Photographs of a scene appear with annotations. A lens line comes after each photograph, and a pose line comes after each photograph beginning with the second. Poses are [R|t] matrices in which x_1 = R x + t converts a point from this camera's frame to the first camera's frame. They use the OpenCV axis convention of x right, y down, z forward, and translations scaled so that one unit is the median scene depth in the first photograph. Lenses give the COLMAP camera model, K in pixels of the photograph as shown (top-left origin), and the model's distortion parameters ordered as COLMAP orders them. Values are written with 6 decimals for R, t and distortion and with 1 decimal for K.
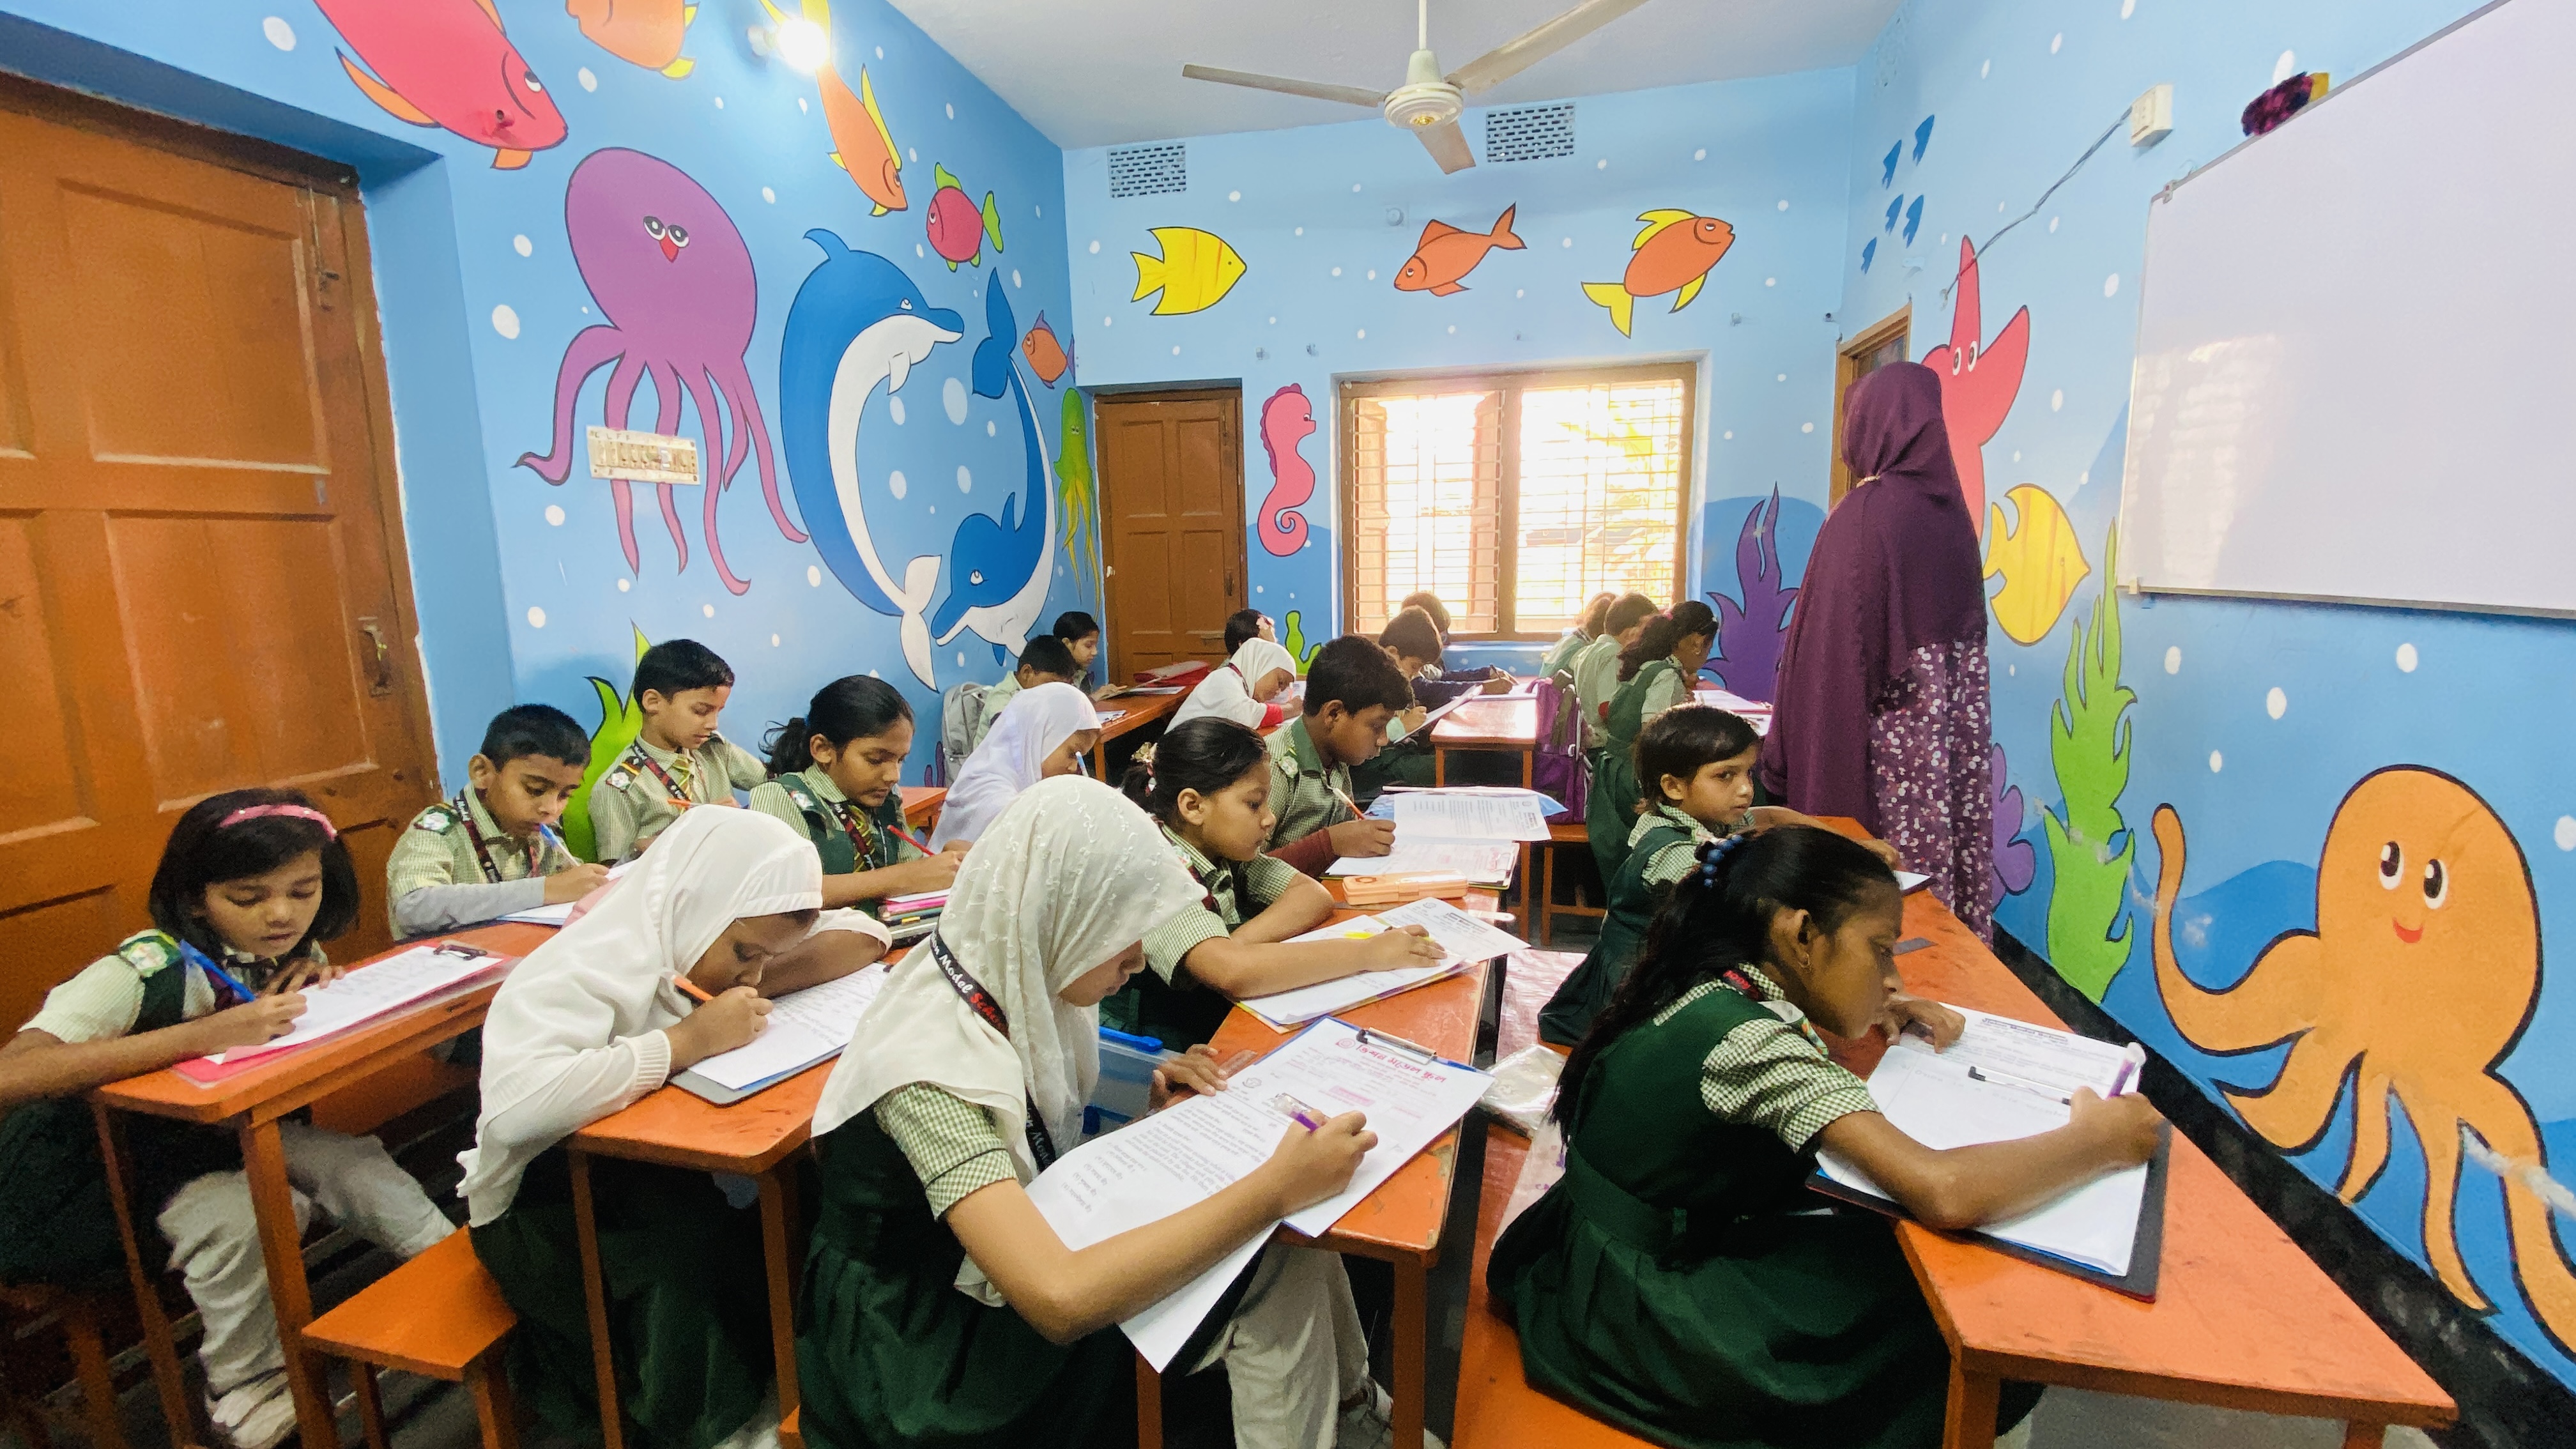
lens RADIAL K [[1032.9, 0, 1288.0], [0, 1032.9, 724.5], [0, 0, 1]] dist [-0.055373, 0.000098]
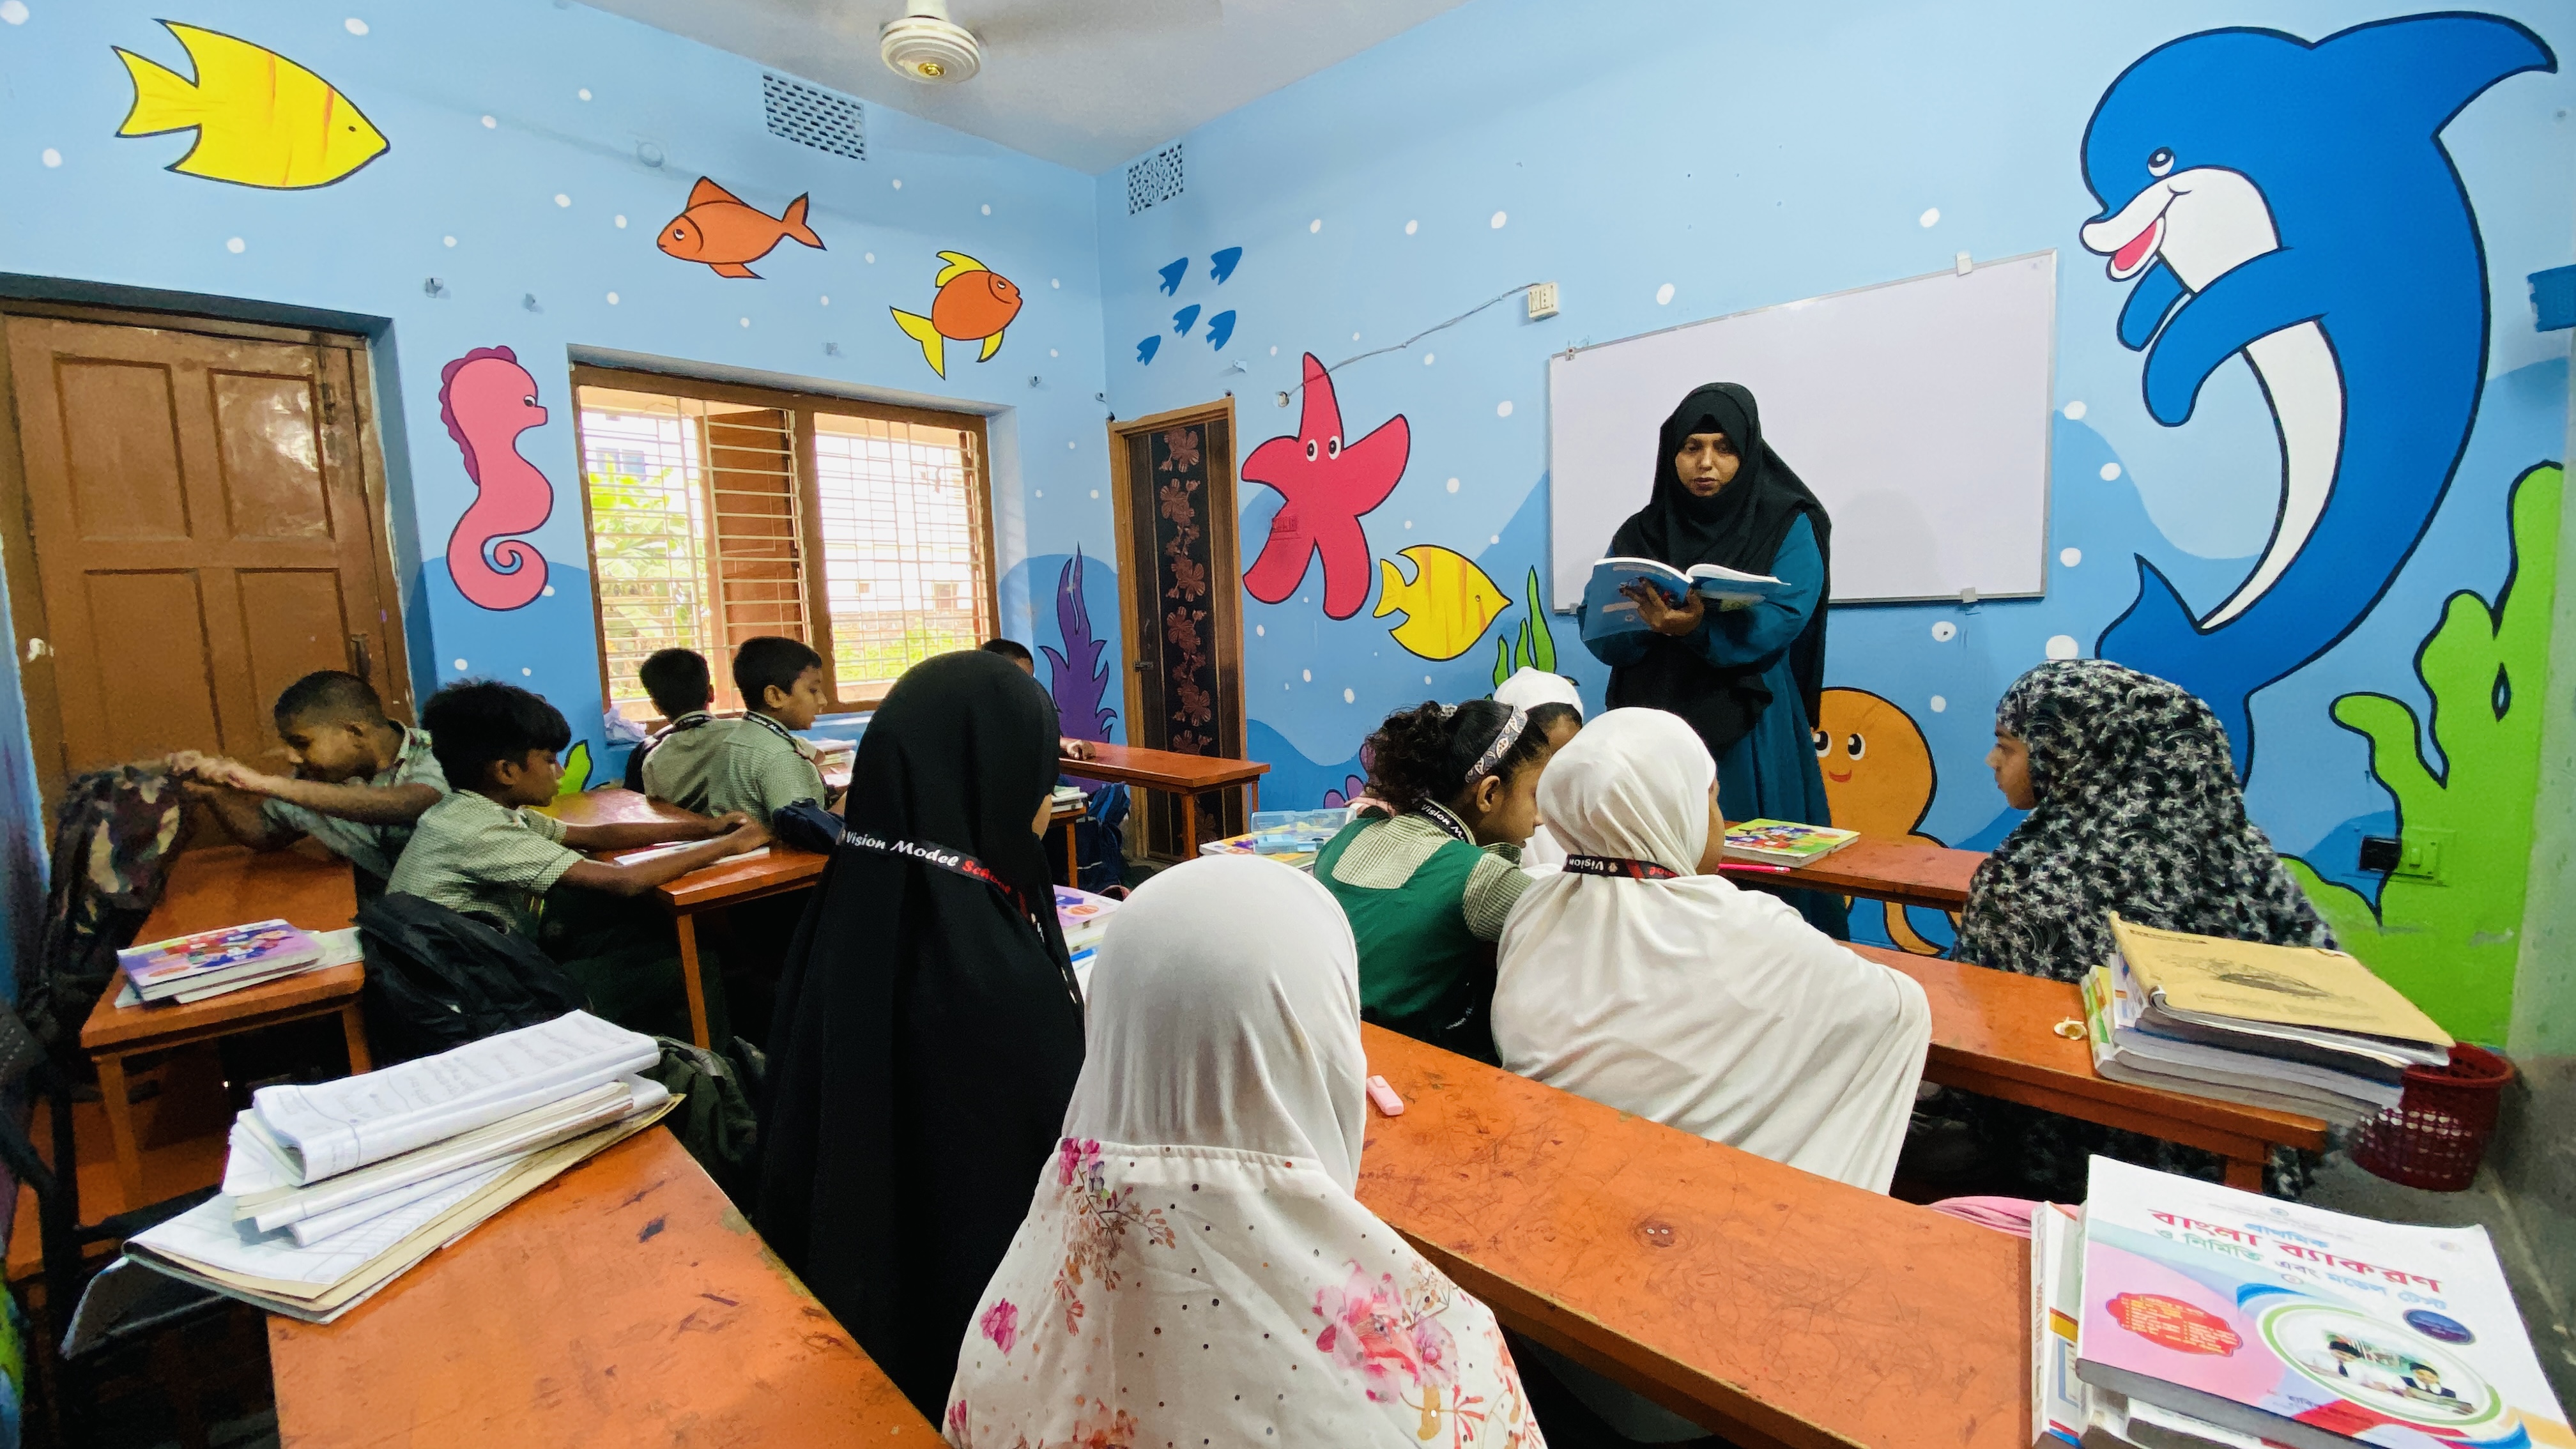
lens RADIAL K [[1032.9, 0, 1288.0], [0, 1032.9, 724.5], [0, 0, 1]] dist [-0.055373, 0.000098]
pose [[0.456463, -0.077113, 0.886394, -0.368952], [0.155219, 0.987862, 0.006008, -0.022688], [-0.876098, 0.134843, 0.462892, 0.329338]]
